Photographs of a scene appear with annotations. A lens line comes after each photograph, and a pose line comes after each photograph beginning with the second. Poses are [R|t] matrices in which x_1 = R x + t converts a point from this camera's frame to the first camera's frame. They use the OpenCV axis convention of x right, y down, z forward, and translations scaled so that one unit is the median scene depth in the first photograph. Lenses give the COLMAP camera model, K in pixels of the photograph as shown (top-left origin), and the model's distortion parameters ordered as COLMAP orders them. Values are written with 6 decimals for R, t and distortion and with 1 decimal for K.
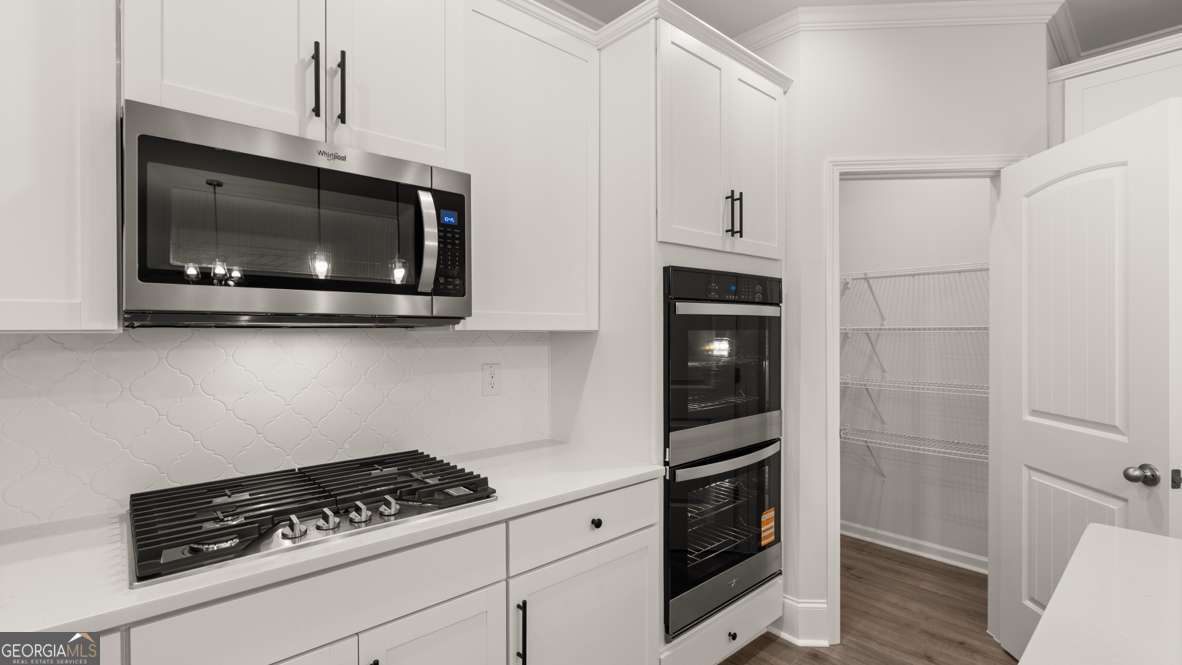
lens RADIAL K [[531.9, 0, 588.0], [0, 531.9, 328.6], [0, 0, 1]] dist [-0.002944, -0.000743]
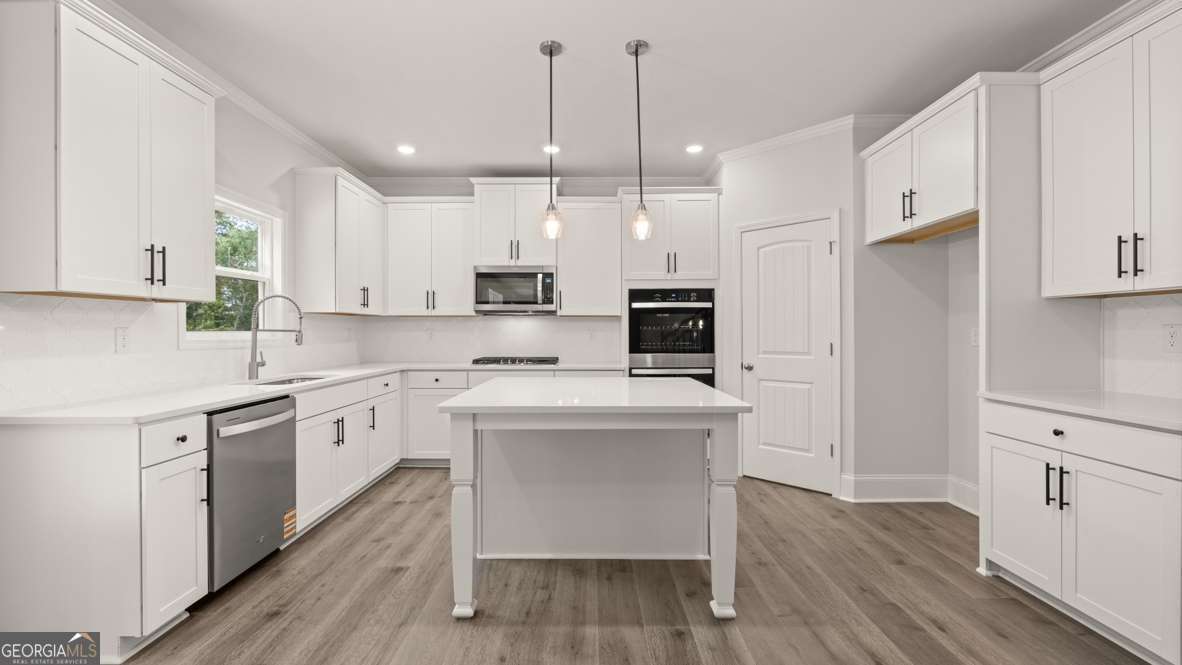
lens RADIAL K [[487.9, 0, 586.1], [0, 487.9, 333.2], [0, 0, 1]] dist [-0.001759, -0.000157]
pose [[0.737714, 0.000902, -0.675113, 1.966047], [-0.000191, 0.999999, 0.001128, 0.114676], [0.675113, -0.000703, 0.737714, -1.075119]]
